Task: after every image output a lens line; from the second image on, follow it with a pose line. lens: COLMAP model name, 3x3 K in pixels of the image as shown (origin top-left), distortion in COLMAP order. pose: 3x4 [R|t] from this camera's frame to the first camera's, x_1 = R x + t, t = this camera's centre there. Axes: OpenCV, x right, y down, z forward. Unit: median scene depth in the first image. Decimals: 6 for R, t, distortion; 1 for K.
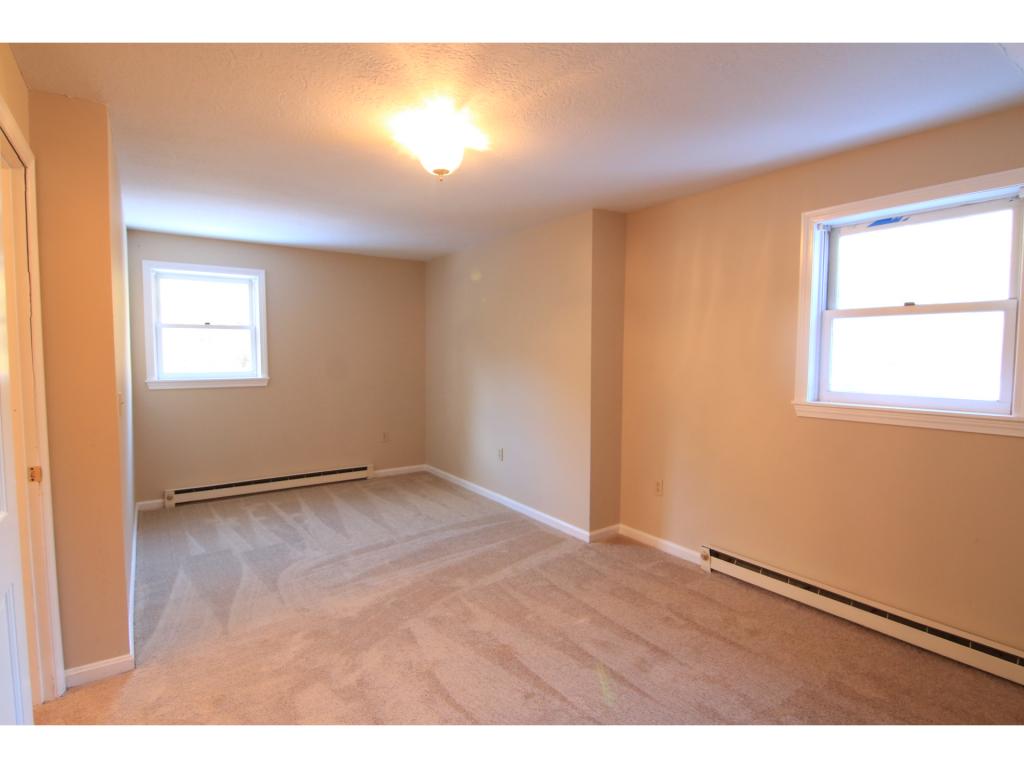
lens RADIAL K [[520.4, 0, 513.7], [0, 520.4, 385.2], [0, 0, 1]] dist [-0.007297, -0.009651]
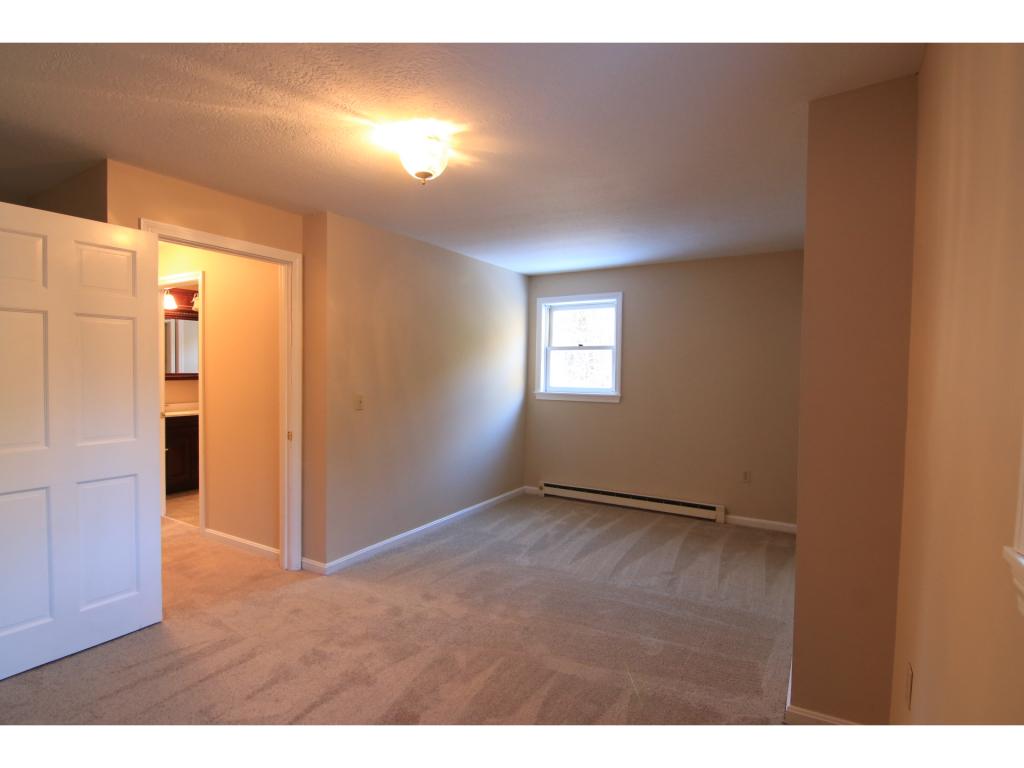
lens RADIAL K [[520.4, 0, 509.2], [0, 520.4, 381.8], [0, 0, 1]] dist [-0.007297, -0.009651]
pose [[0.393602, 0.023187, -0.918988, 0.441560], [-0.066750, 0.997764, -0.003414, -0.025301], [0.916854, 0.062686, 0.394270, 0.432538]]
